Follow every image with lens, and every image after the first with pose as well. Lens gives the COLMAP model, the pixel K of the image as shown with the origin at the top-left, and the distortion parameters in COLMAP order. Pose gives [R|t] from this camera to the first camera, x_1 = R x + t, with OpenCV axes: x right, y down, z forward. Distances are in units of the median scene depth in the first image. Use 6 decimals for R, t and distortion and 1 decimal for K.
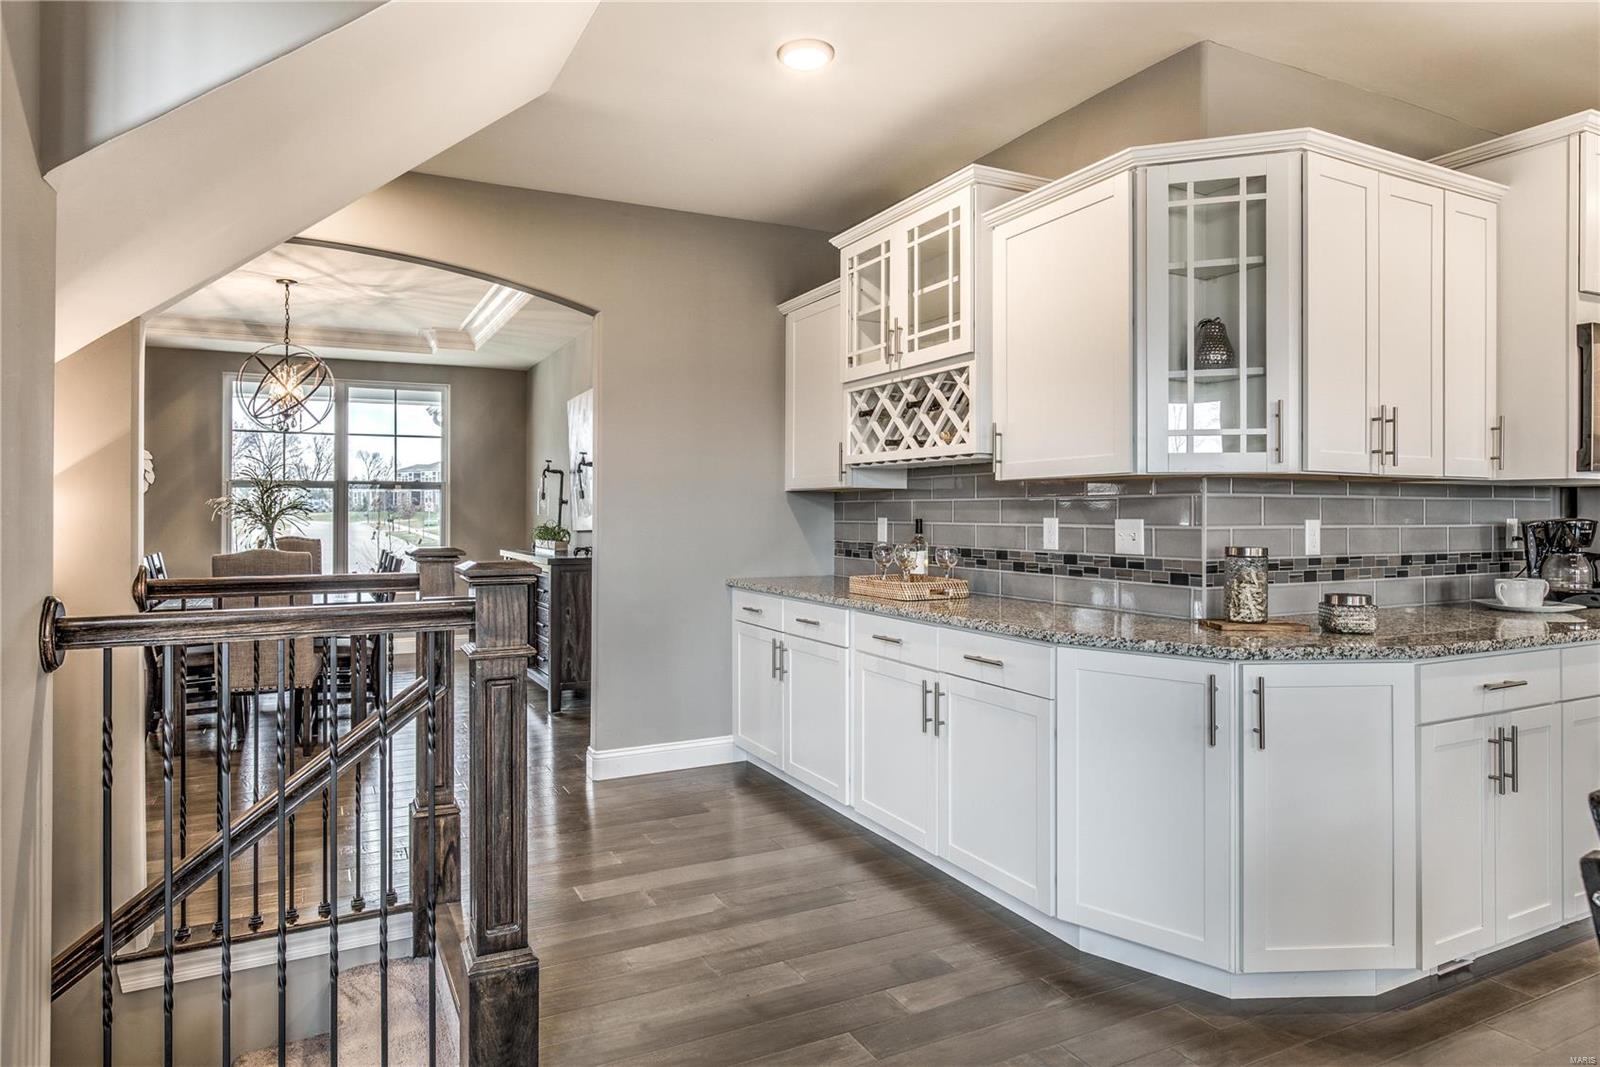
lens RADIAL K [[937.4, 0, 798.2], [0, 937.4, 519.7], [0, 0, 1]] dist [-0.001525, -0.000059]
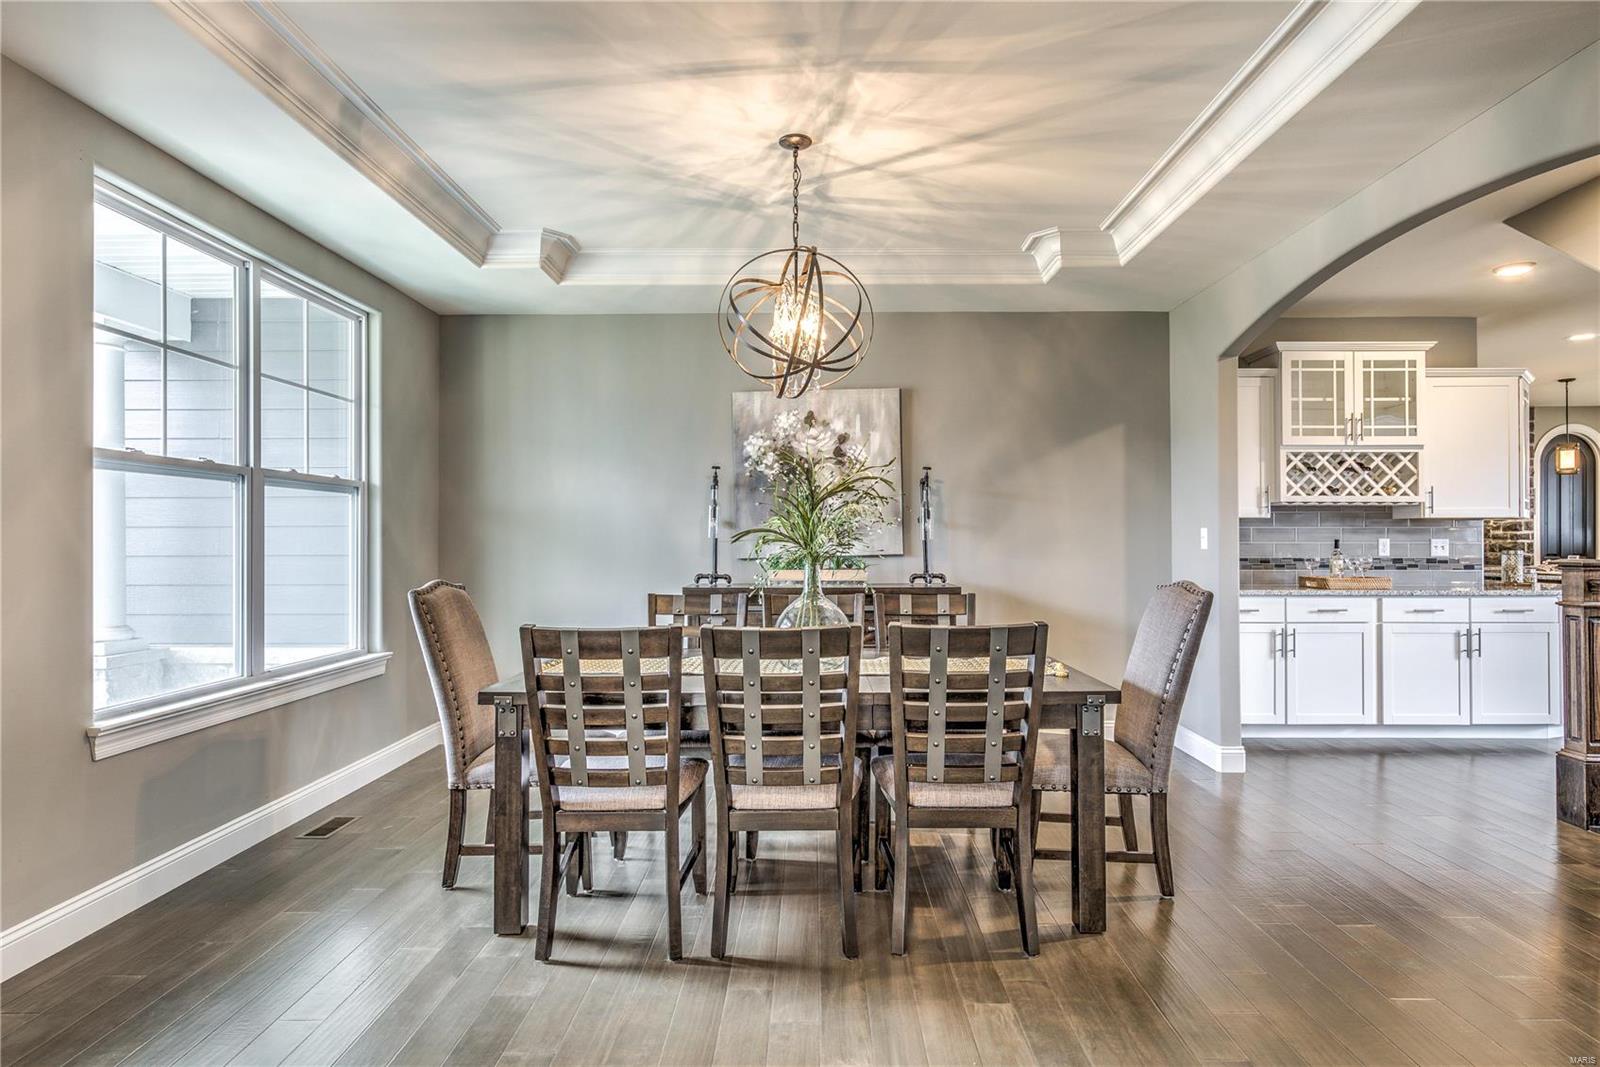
lens RADIAL K [[834.5, 0, 803.9], [0, 834.5, 542.5], [0, 0, 1]] dist [0.000675, 0.000021]
pose [[0.464616, -0.001834, 0.885510, -1.721655], [0.004606, 0.999989, -0.000346, 0.001023], [-0.885500, 0.004240, 0.464620, 1.274801]]
